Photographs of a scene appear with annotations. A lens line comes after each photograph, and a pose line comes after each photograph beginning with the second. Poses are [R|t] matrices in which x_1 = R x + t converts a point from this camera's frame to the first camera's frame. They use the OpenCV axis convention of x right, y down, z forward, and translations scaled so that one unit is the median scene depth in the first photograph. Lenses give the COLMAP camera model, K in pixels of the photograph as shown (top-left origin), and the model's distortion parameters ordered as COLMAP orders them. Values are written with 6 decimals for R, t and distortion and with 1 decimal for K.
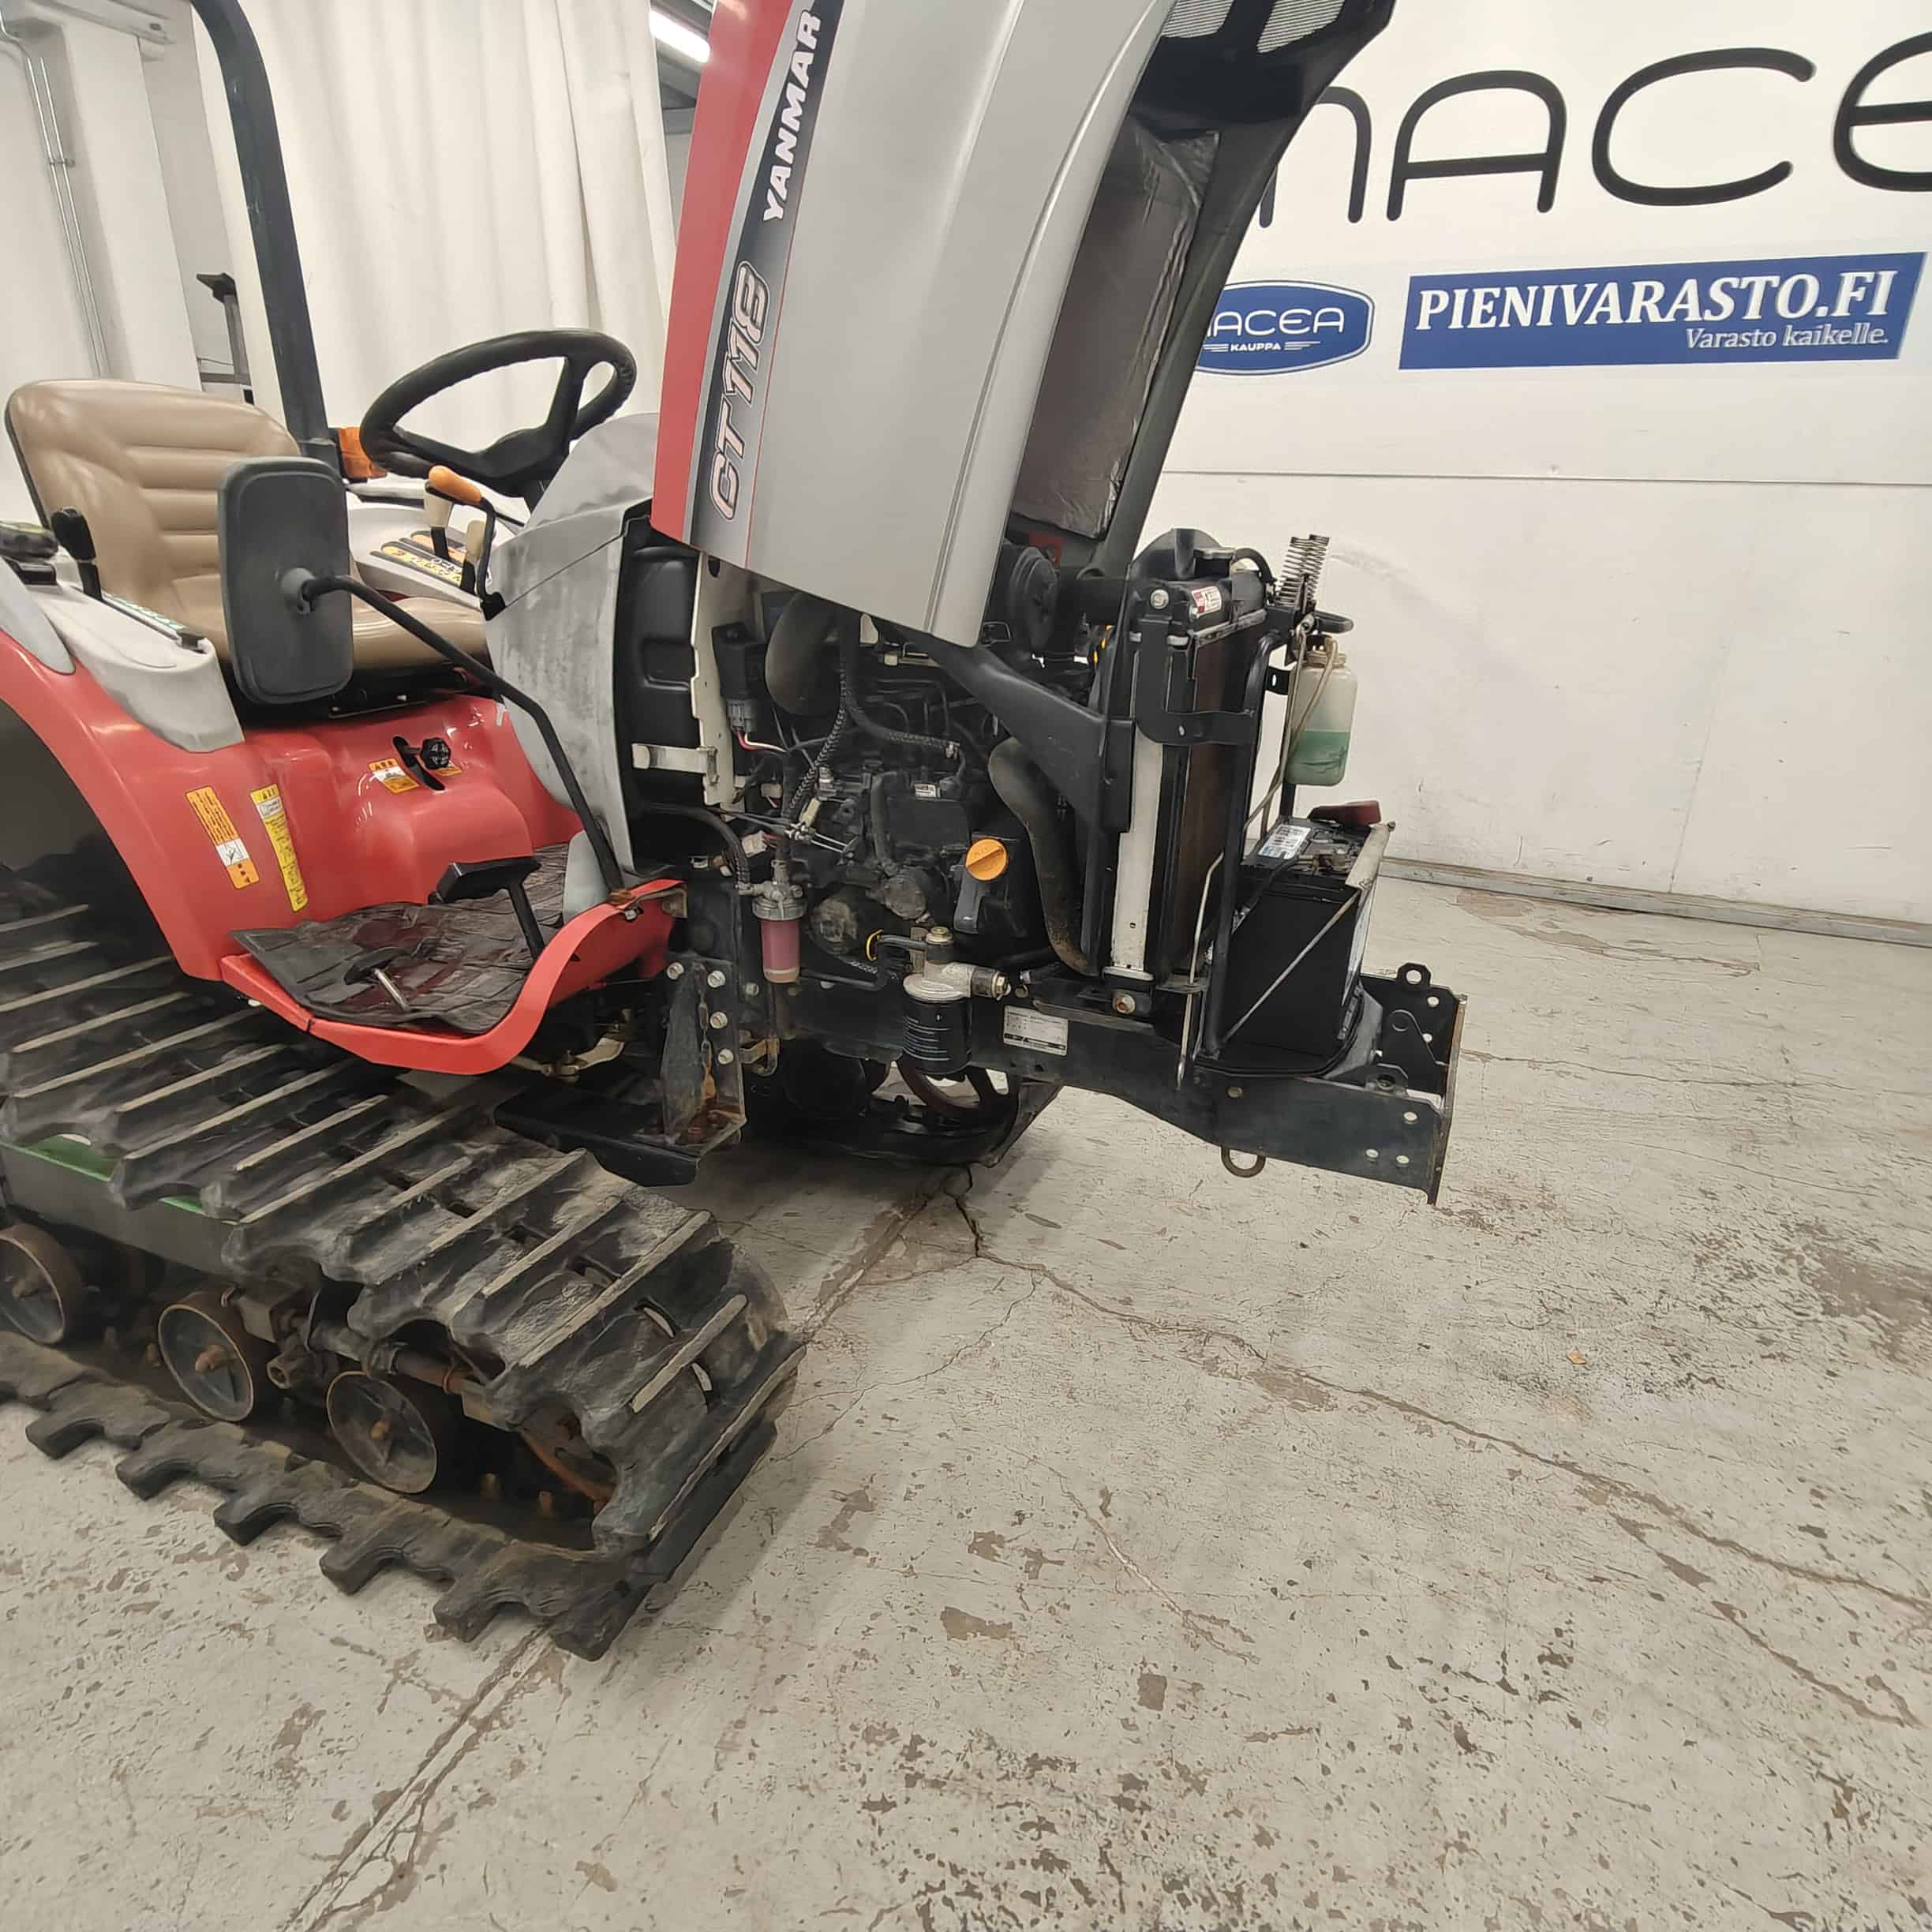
lens RADIAL K [[1212.2, 0, 983.6], [0, 1212.2, 963.2], [0, 0, 1]] dist [-0.005478, 0.005134]
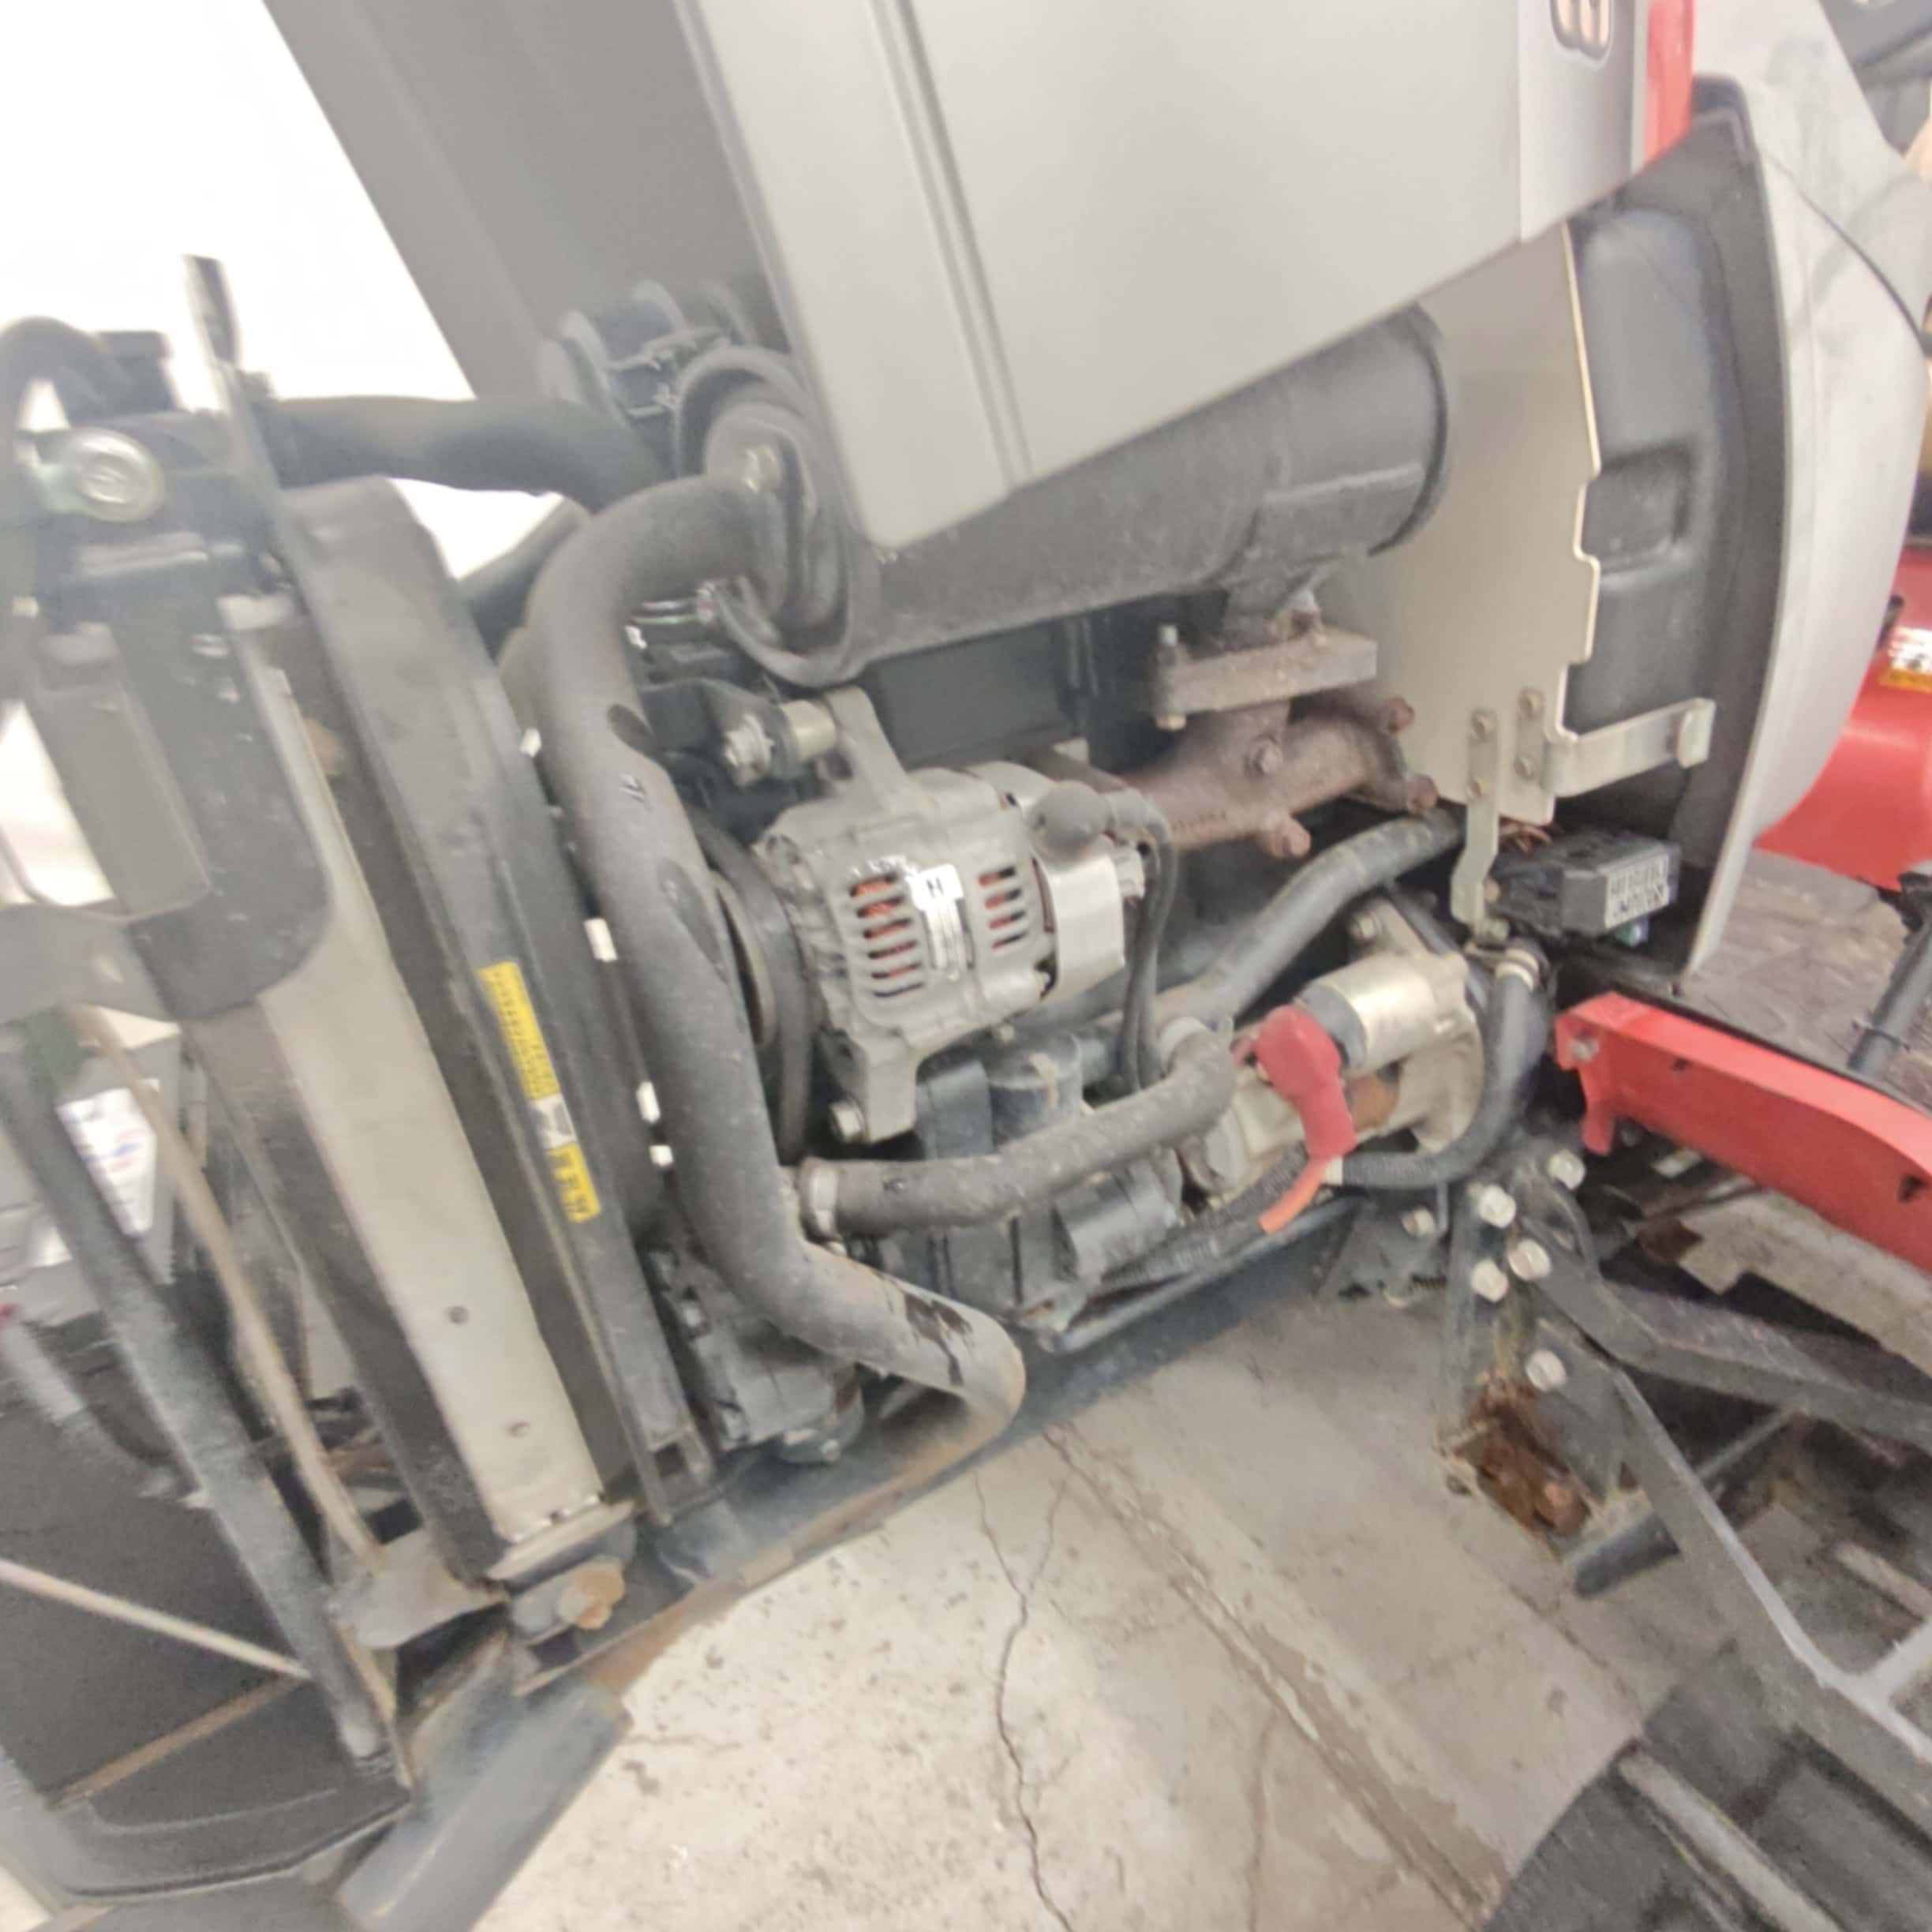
lens RADIAL K [[1212.2, 0, 983.6], [0, 1212.2, 963.2], [0, 0, 1]] dist [-0.005478, 0.005134]
pose [[-0.597231, 0.398366, -0.696147, 0.249521], [-0.197120, 0.768418, 0.608833, -0.340635], [0.777470, 0.500838, -0.380397, 1.037139]]
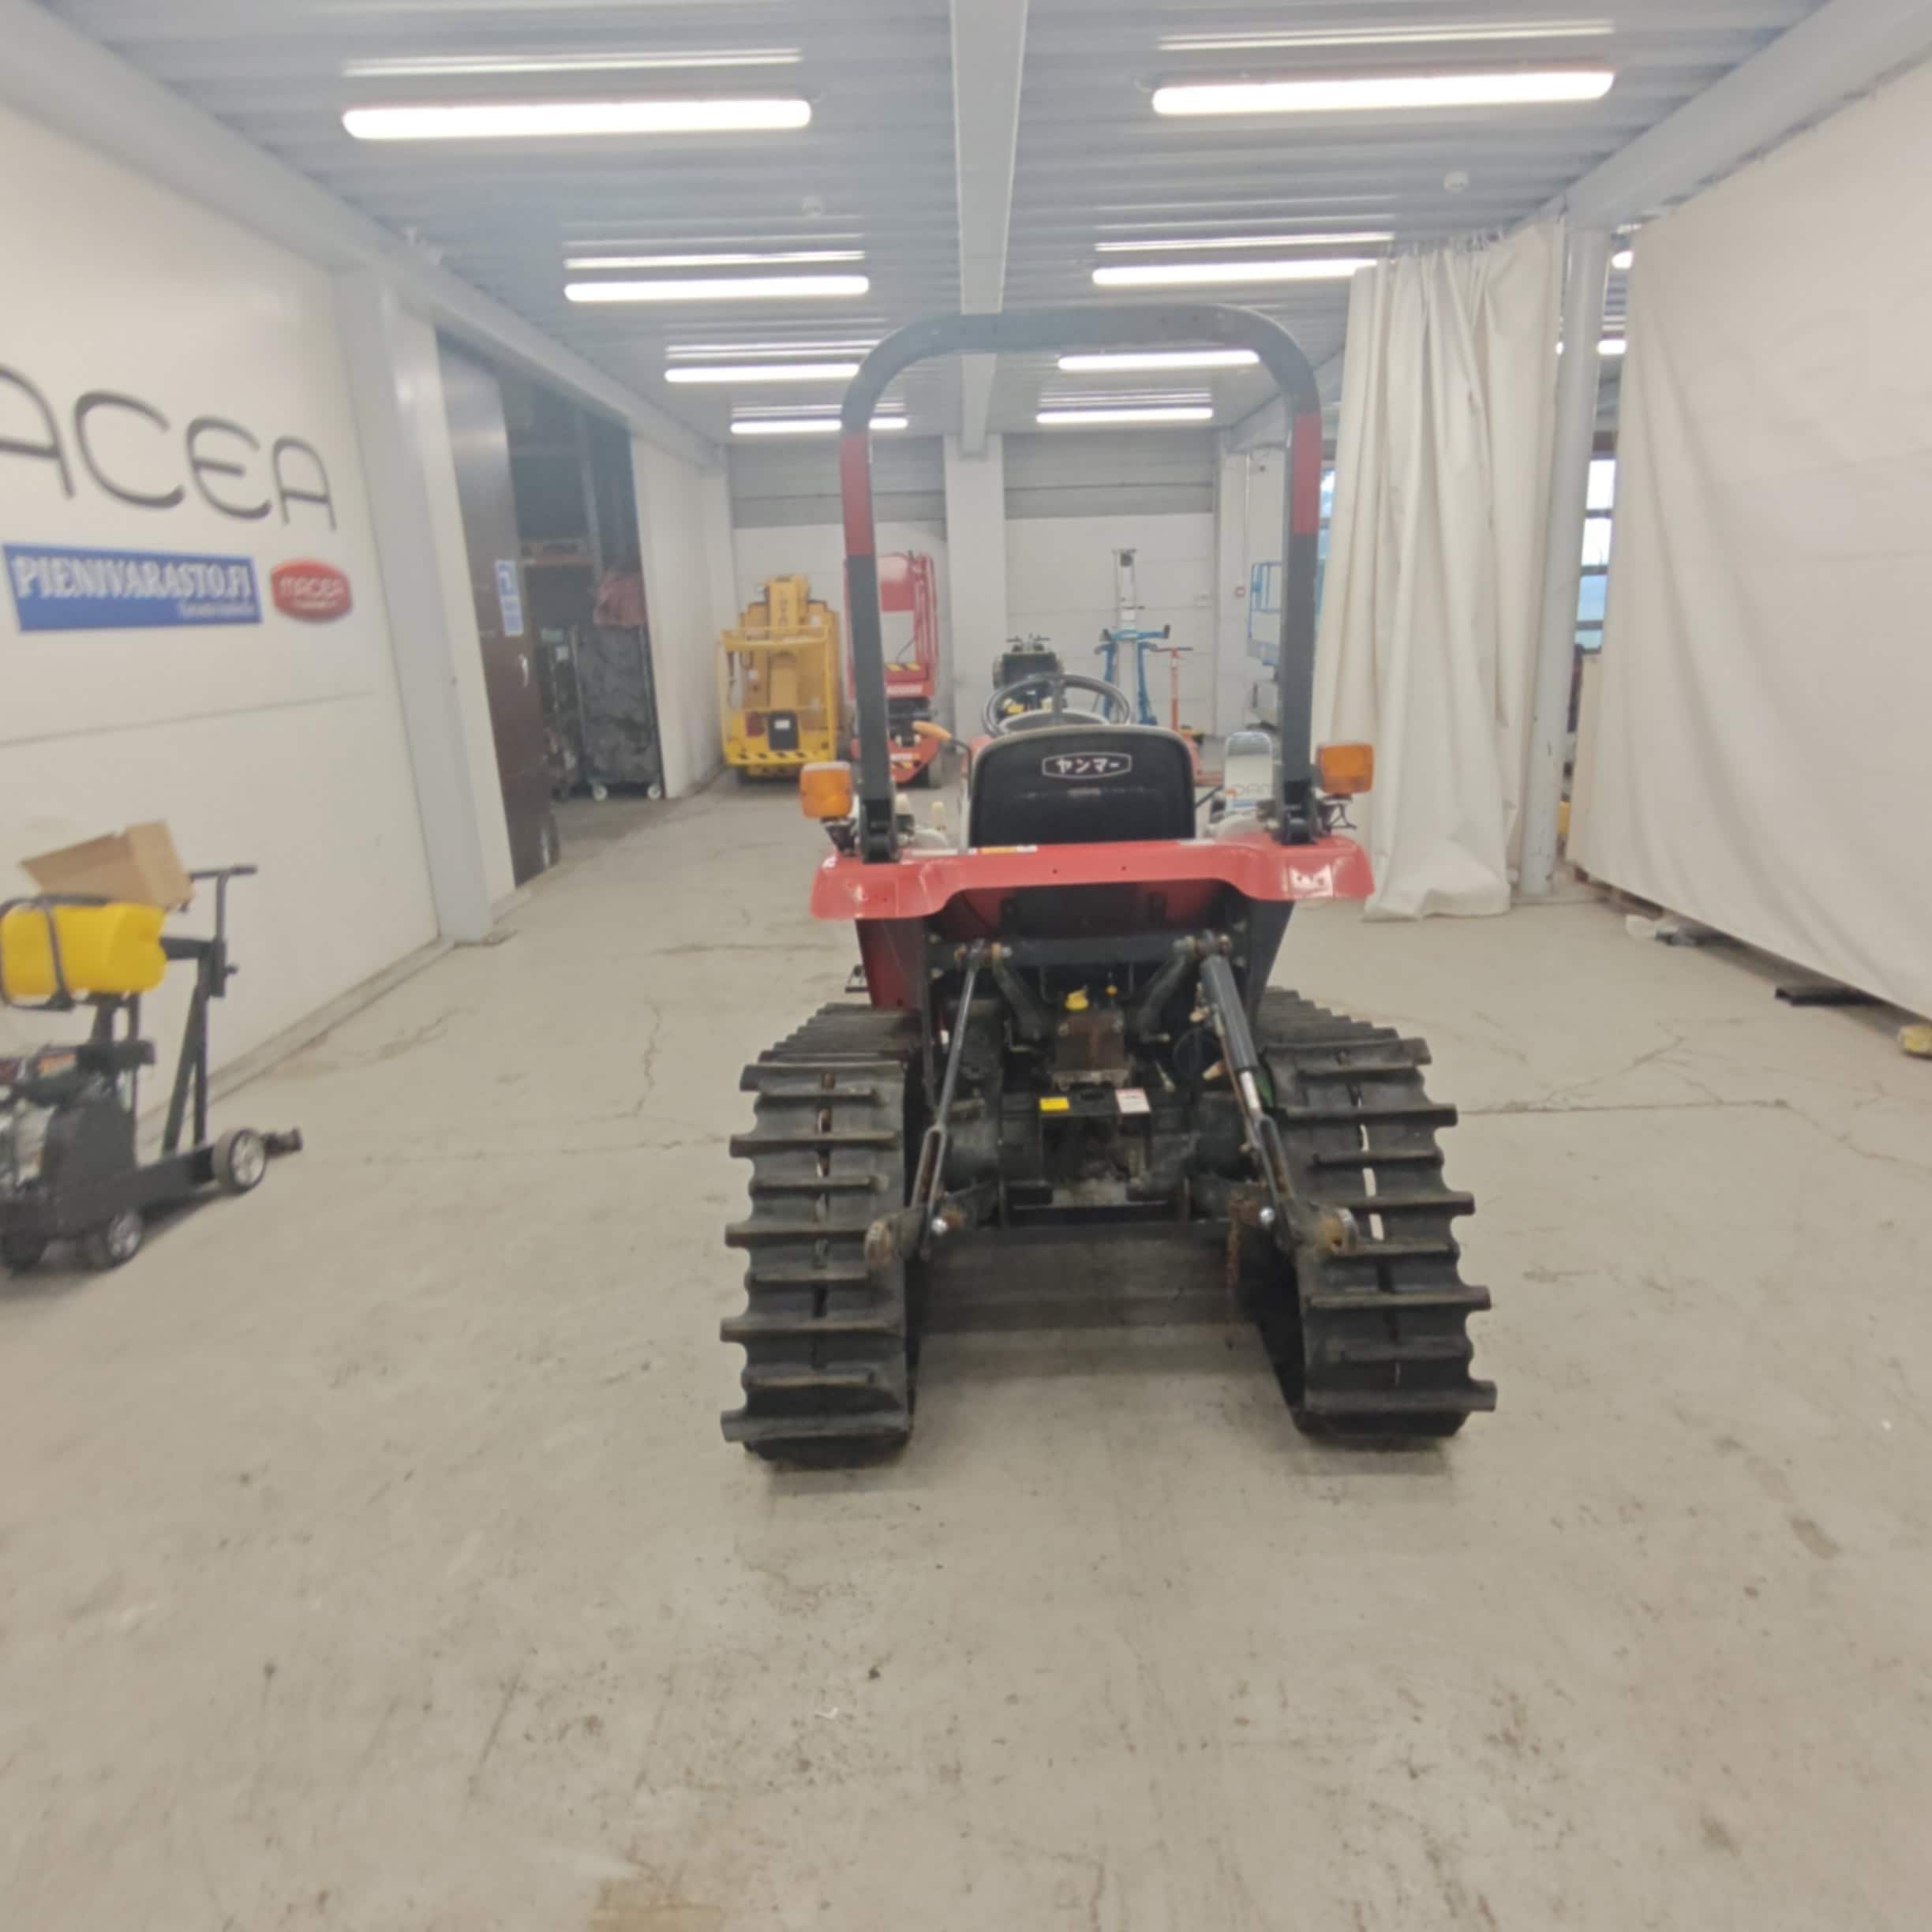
lens RADIAL K [[1241.2, 0, 982.4], [0, 1241.2, 963.1], [0, 0, 1]] dist [-0.005042, 0.003642]
pose [[-0.391570, -0.257197, 0.883472, -1.916137], [0.362062, 0.839622, 0.404903, -0.857905], [-0.845922, 0.478420, -0.235649, 1.561621]]
